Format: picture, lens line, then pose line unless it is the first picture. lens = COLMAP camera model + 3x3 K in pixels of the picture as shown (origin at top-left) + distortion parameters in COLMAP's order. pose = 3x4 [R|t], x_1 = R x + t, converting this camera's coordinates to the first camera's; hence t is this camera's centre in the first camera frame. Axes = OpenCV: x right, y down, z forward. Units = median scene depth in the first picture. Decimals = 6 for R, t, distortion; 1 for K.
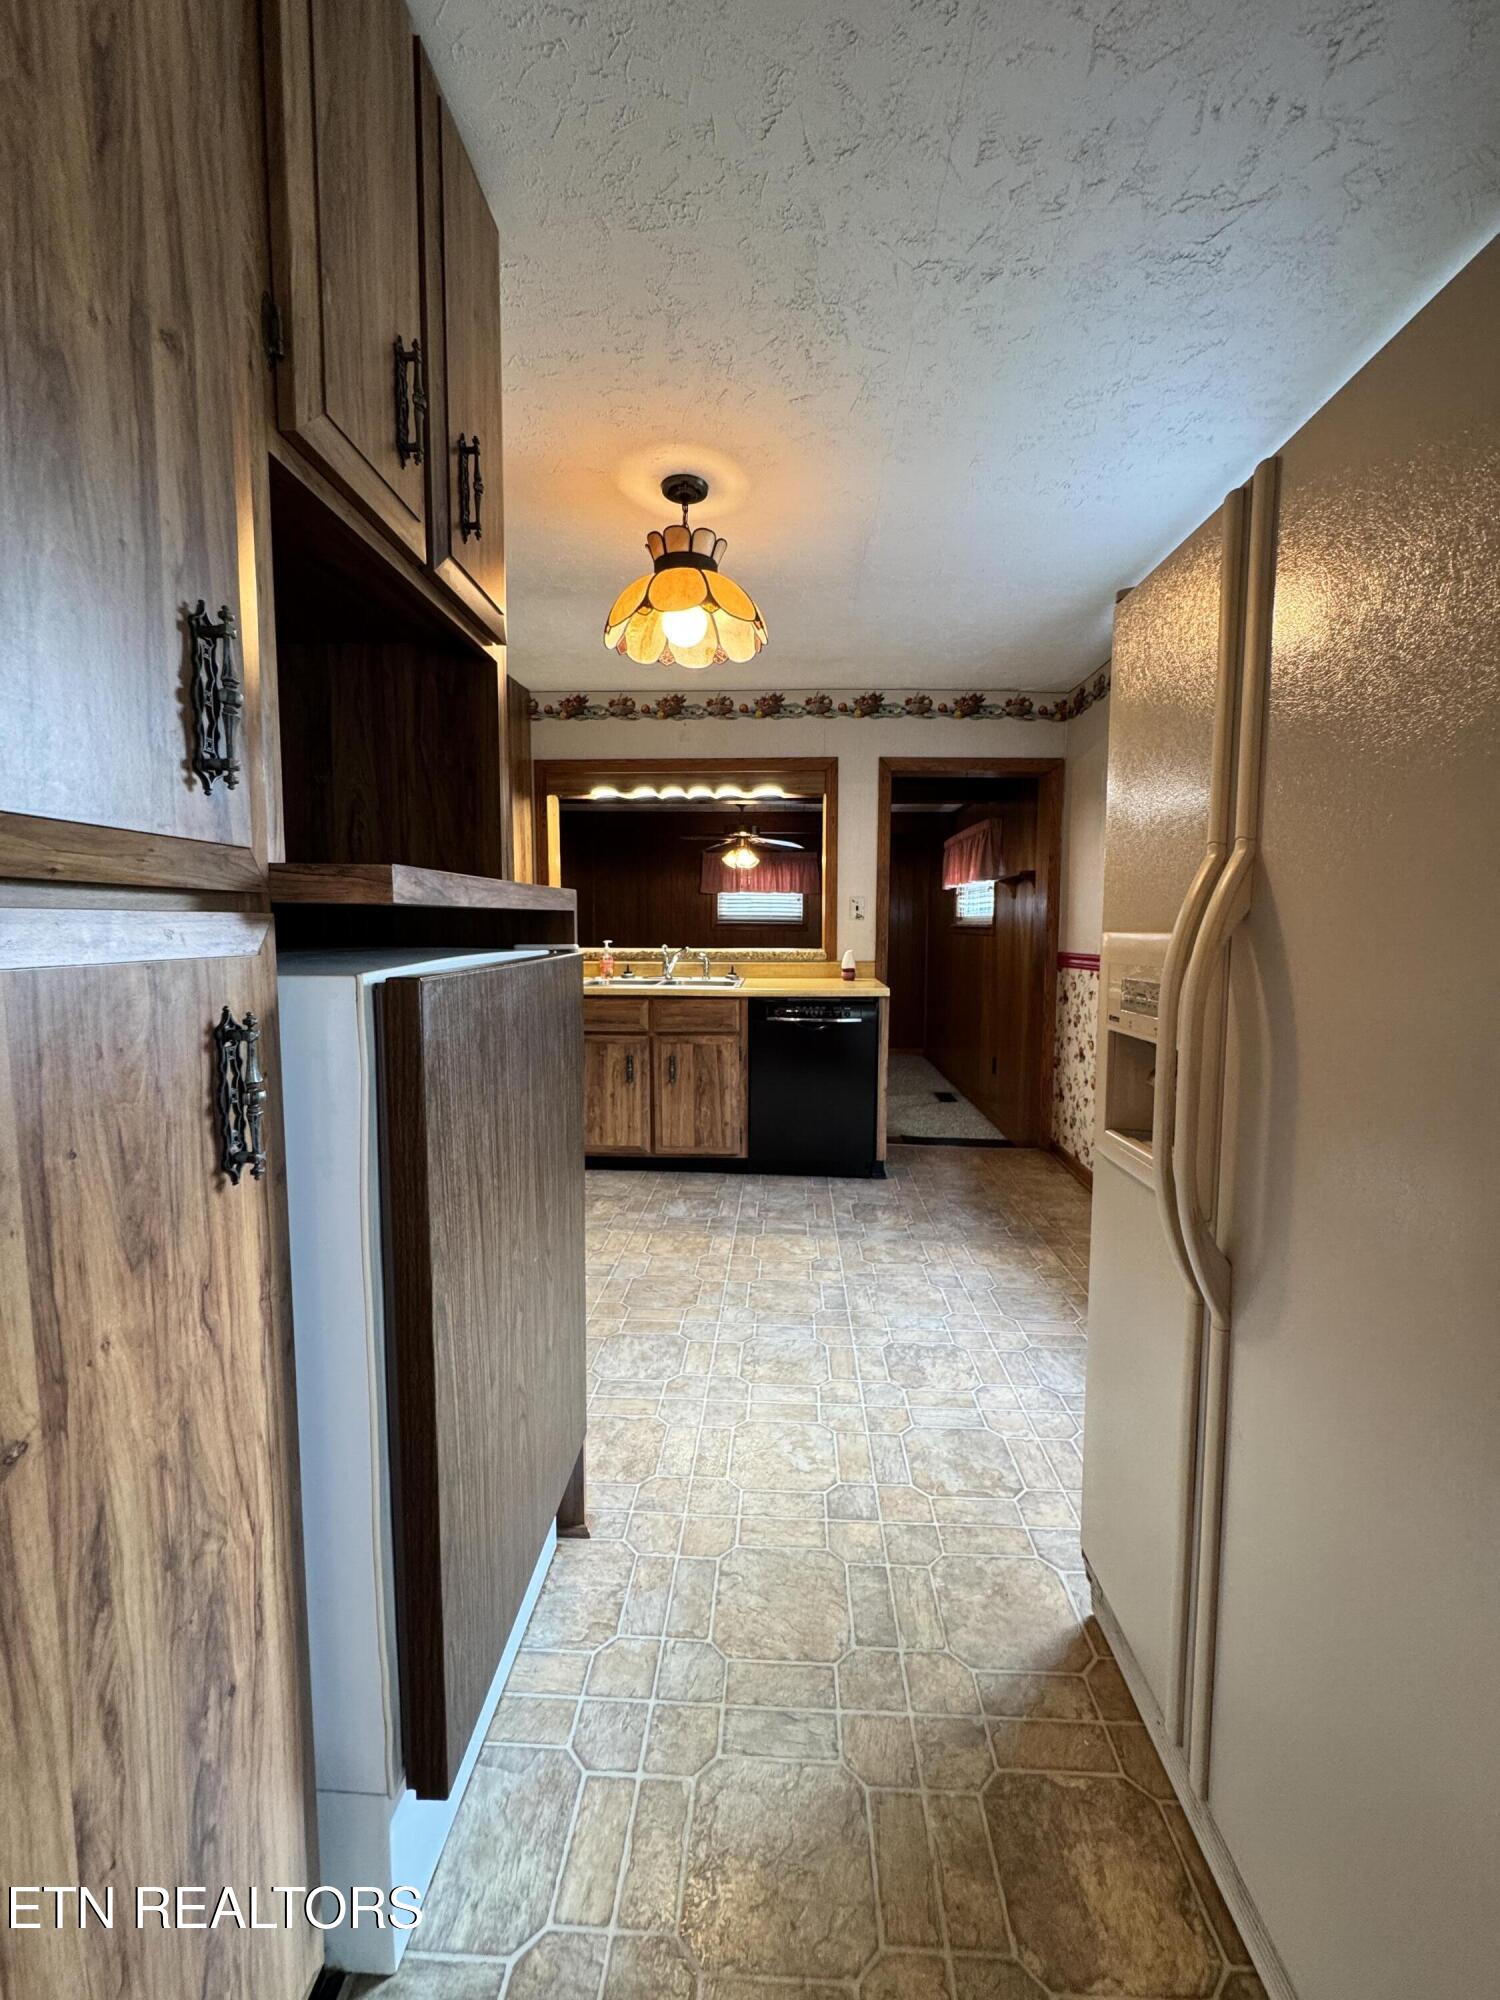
lens RADIAL K [[799.5, 0, 760.3], [0, 799.5, 997.5], [0, 0, 1]] dist [-0.005473, 0.001099]
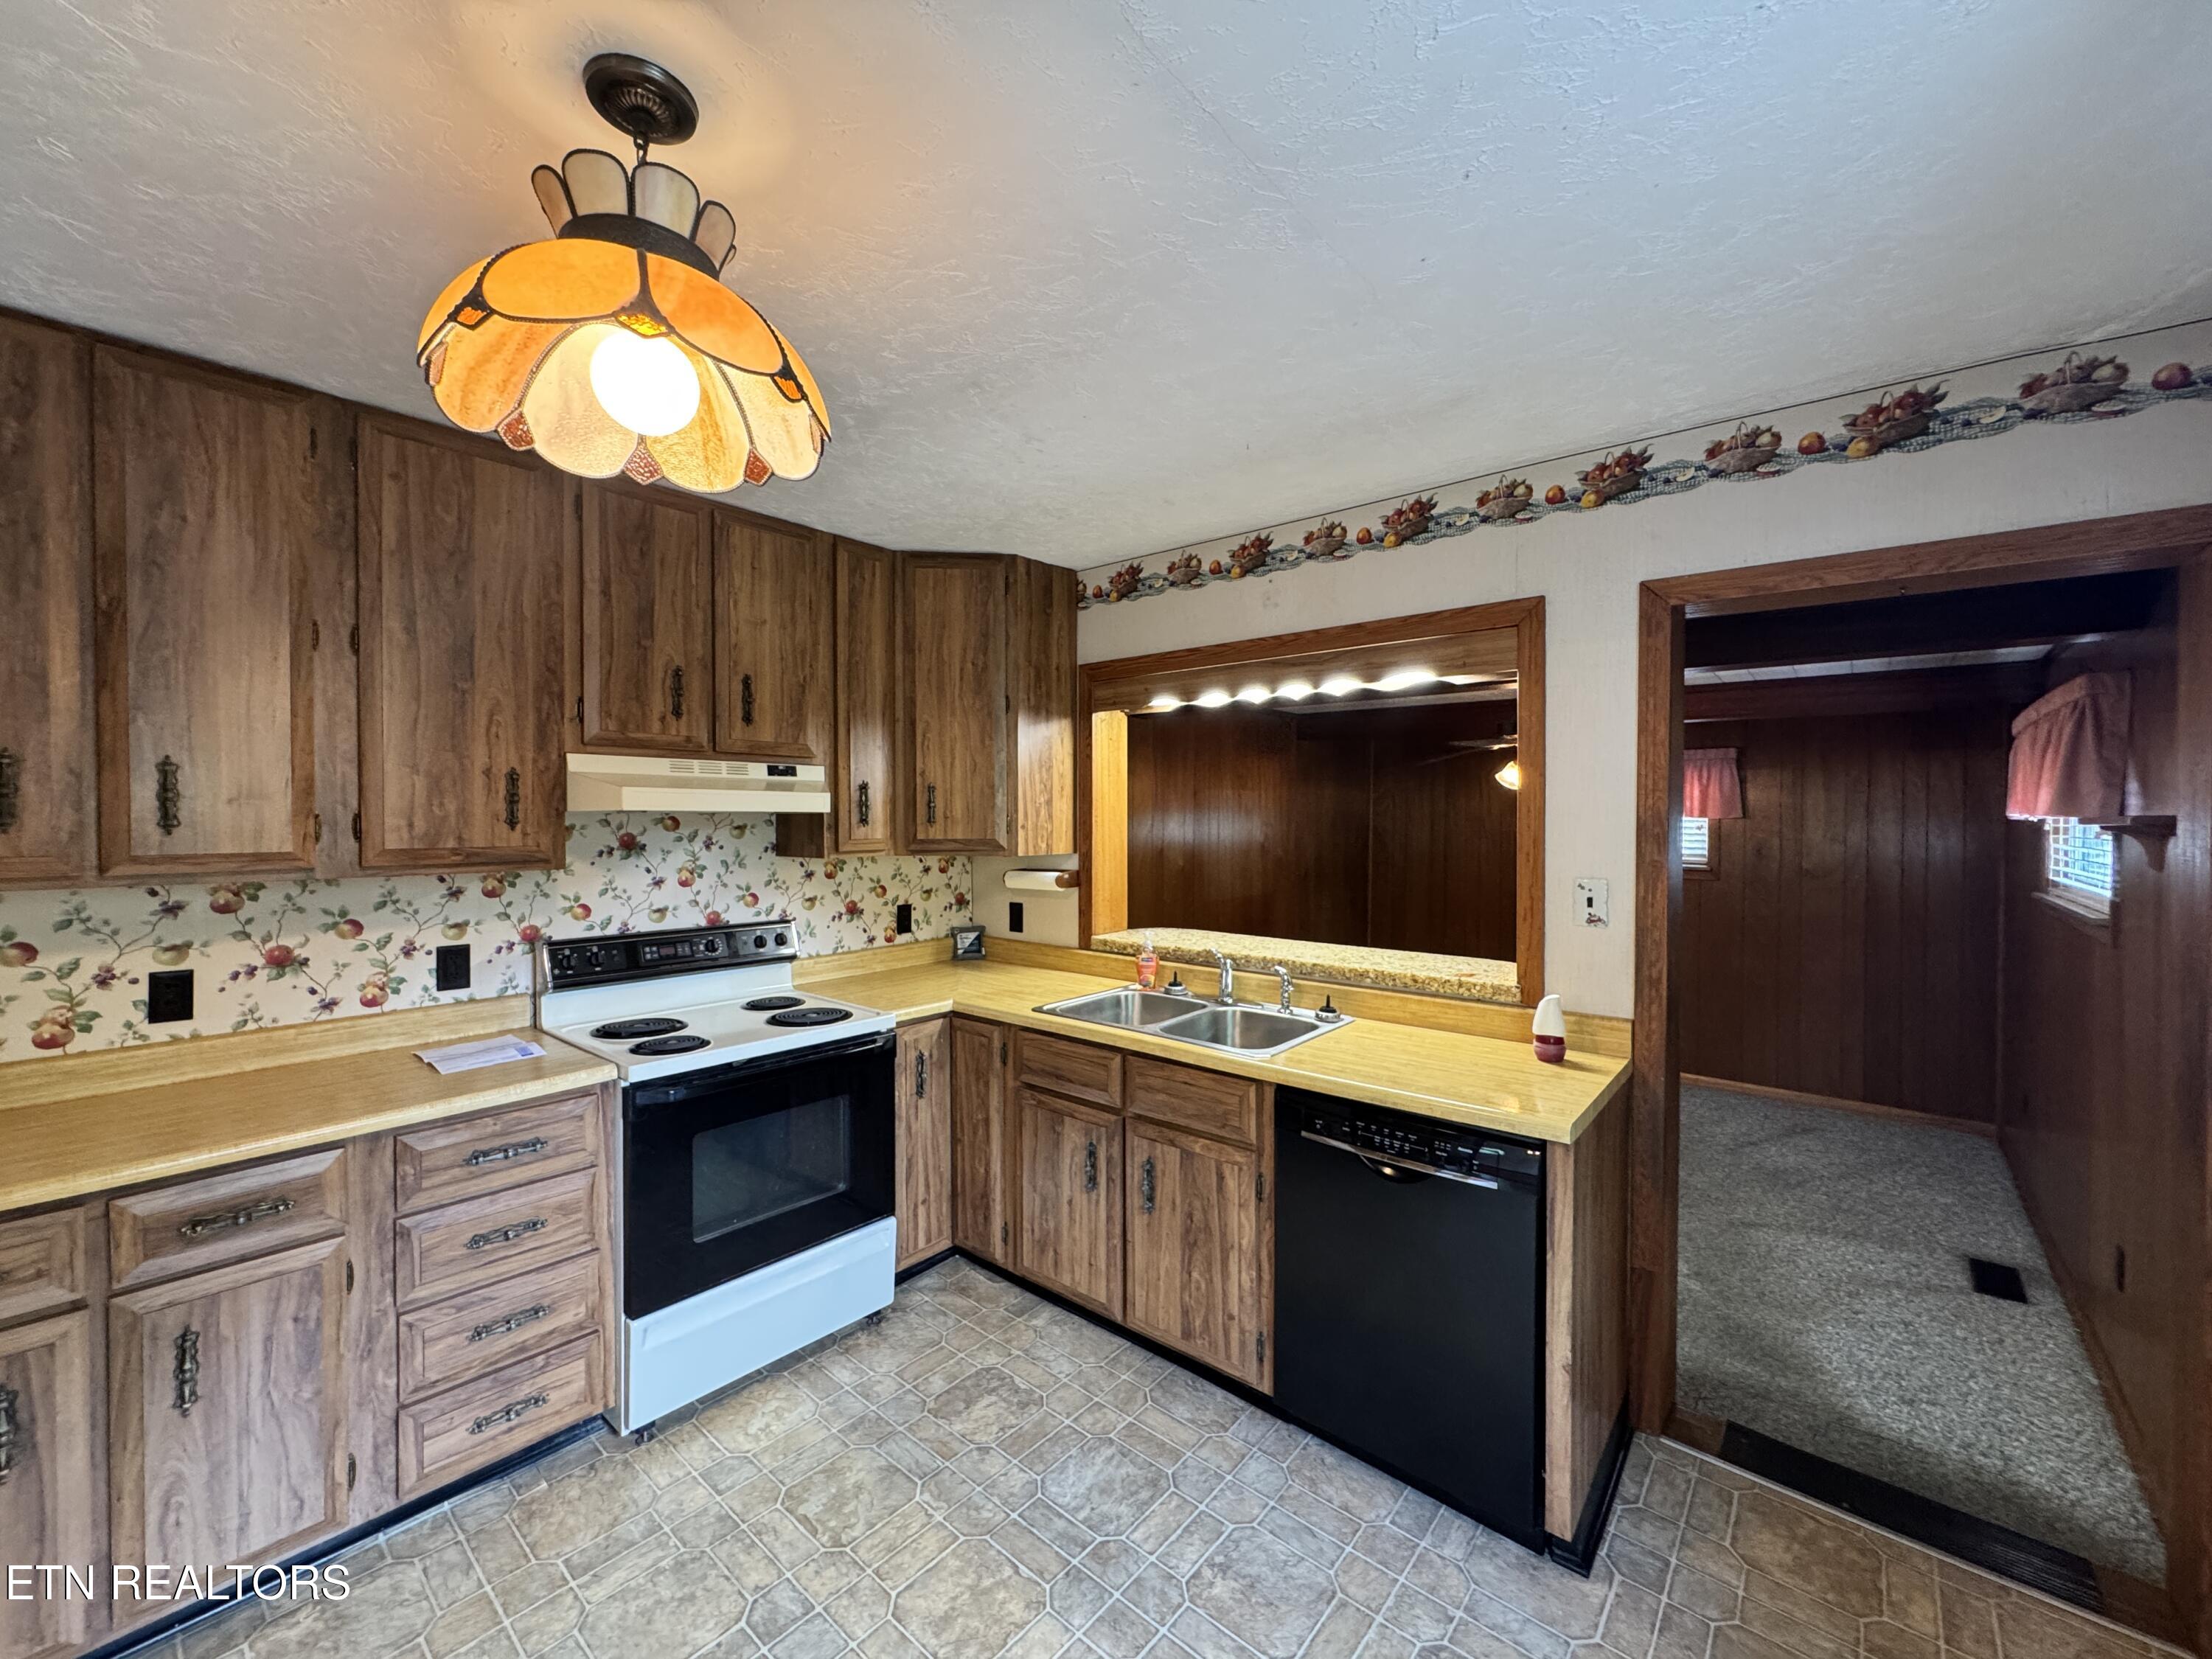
lens RADIAL K [[884.3, 0, 1125.0], [0, 884.3, 824.3], [0, 0, 1]] dist [-0.005473, 0.001099]
pose [[0.786556, 0.006462, -0.617485, 0.232262], [-0.060813, 0.995895, -0.067041, -0.108433], [0.614517, 0.090283, 0.783720, 0.429498]]
